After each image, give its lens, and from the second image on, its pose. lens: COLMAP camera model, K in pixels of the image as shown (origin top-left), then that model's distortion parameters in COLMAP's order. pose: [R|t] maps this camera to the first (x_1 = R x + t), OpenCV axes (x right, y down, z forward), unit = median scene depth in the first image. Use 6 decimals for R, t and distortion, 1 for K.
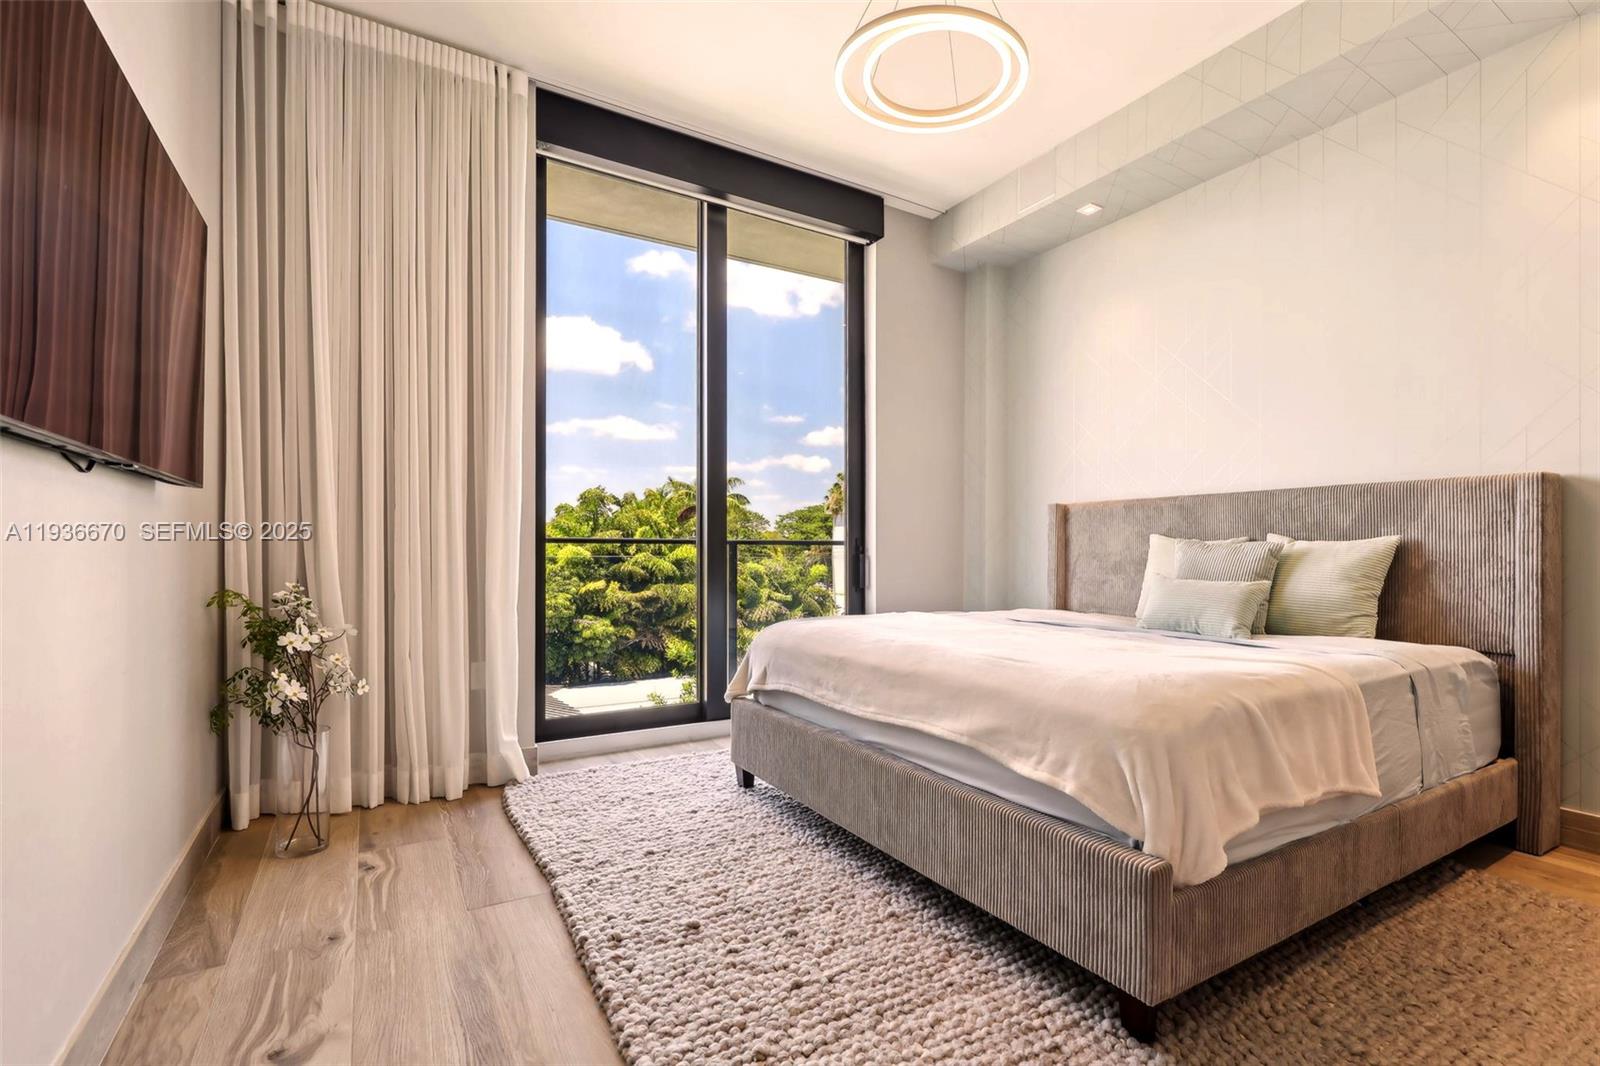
lens RADIAL K [[703.4, 0, 800.0], [0, 703.4, 533.0], [0, 0, 1]] dist [-0.000633, -0.000132]
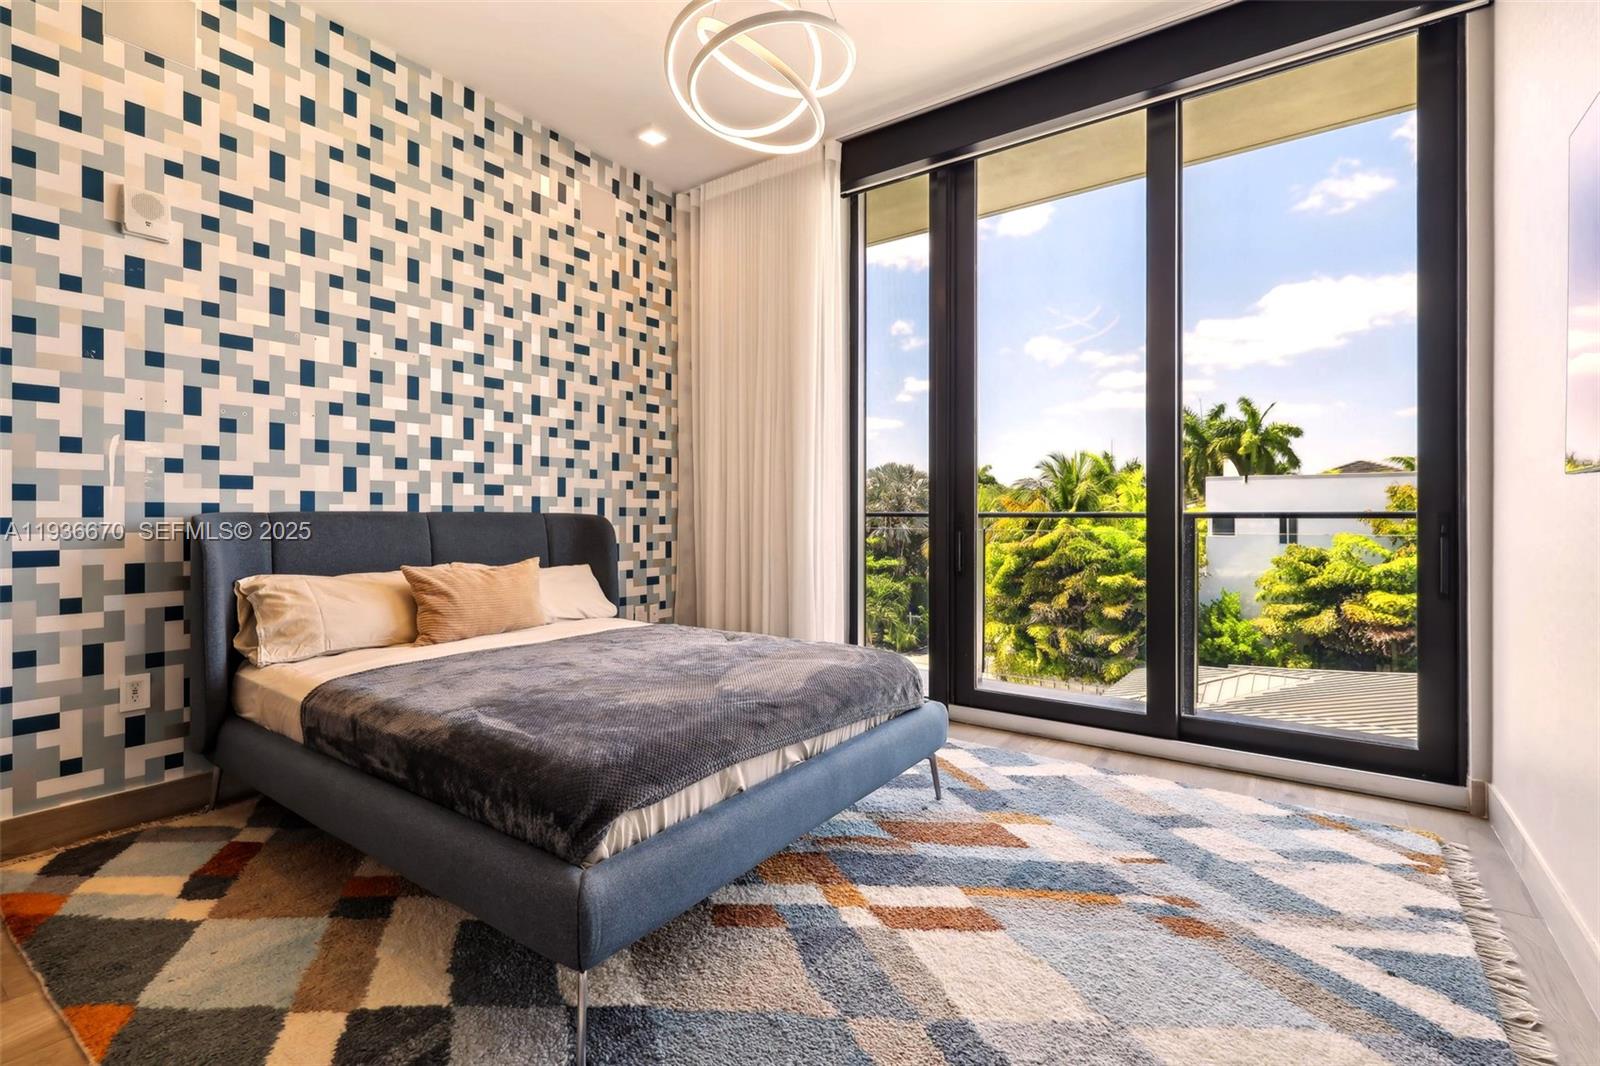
lens RADIAL K [[703.4, 0, 800.0], [0, 703.4, 533.0], [0, 0, 1]] dist [-0.000633, -0.000132]
pose [[0.398258, 0.025166, -0.916928, 0.661636], [0.005875, 0.999533, 0.029985, 0.007023], [0.917255, -0.017329, 0.397924, 0.395375]]
